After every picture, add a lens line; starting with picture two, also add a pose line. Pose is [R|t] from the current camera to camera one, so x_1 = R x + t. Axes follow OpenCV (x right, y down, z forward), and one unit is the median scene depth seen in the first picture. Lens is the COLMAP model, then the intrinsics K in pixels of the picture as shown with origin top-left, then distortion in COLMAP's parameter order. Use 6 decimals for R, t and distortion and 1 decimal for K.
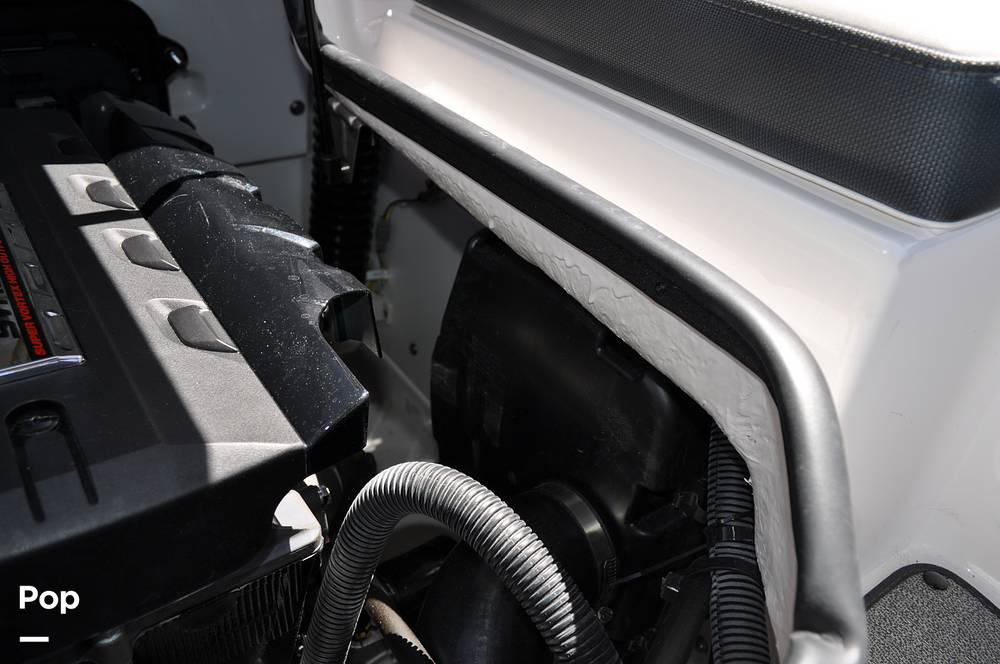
lens RADIAL K [[765.2, 0, 497.3], [0, 765.2, 342.4], [0, 0, 1]] dist [-0.016183, 0.007274]
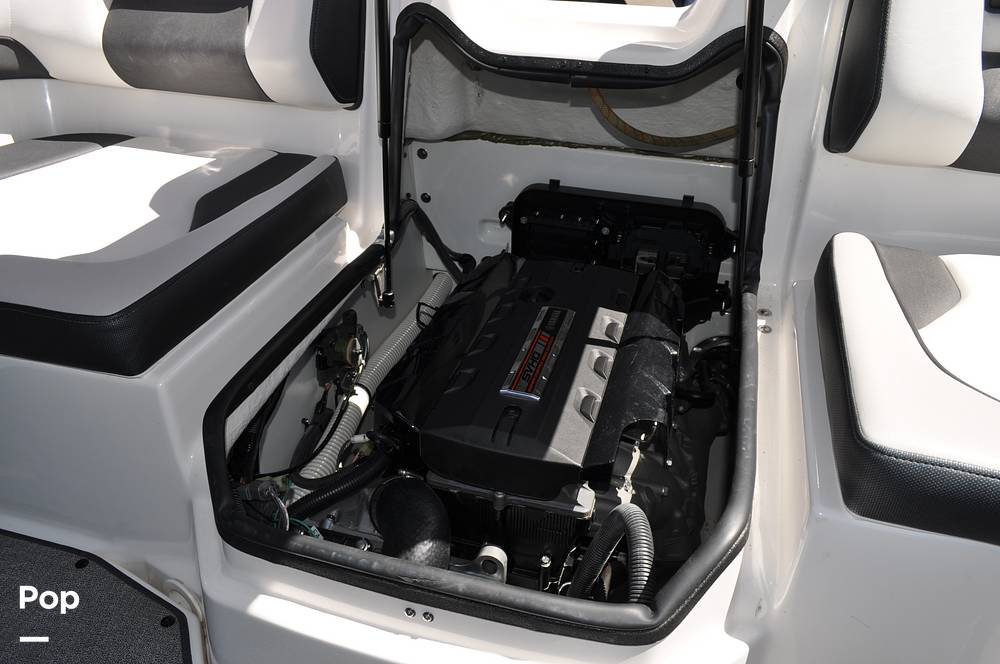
lens RADIAL K [[765.2, 0, 496.5], [0, 765.2, 336.1], [0, 0, 1]] dist [-0.016183, 0.007274]
pose [[0.616750, 0.339413, -0.710224, 0.867959], [-0.411904, 0.908031, 0.076251, -0.235343], [0.670786, 0.245516, 0.699834, -0.745413]]
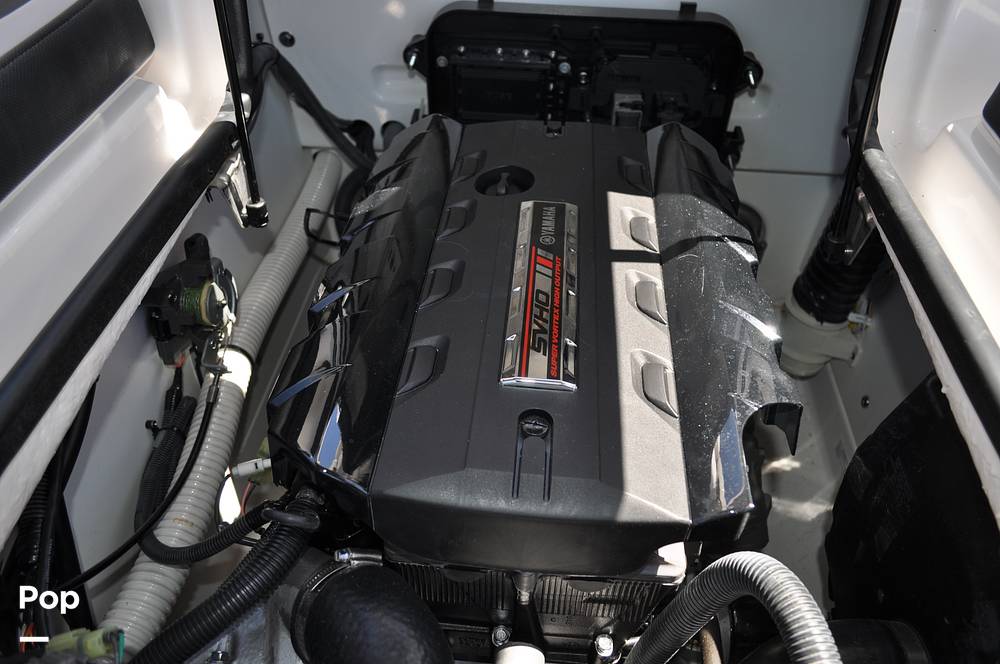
lens RADIAL K [[765.2, 0, 500.1], [0, 765.2, 333.5], [0, 0, 1]] dist [-0.016183, 0.007274]
pose [[0.758825, 0.371195, -0.535163, 0.060249], [-0.322392, 0.928039, 0.186568, -0.221557], [0.565905, 0.030960, 0.823889, -0.203259]]
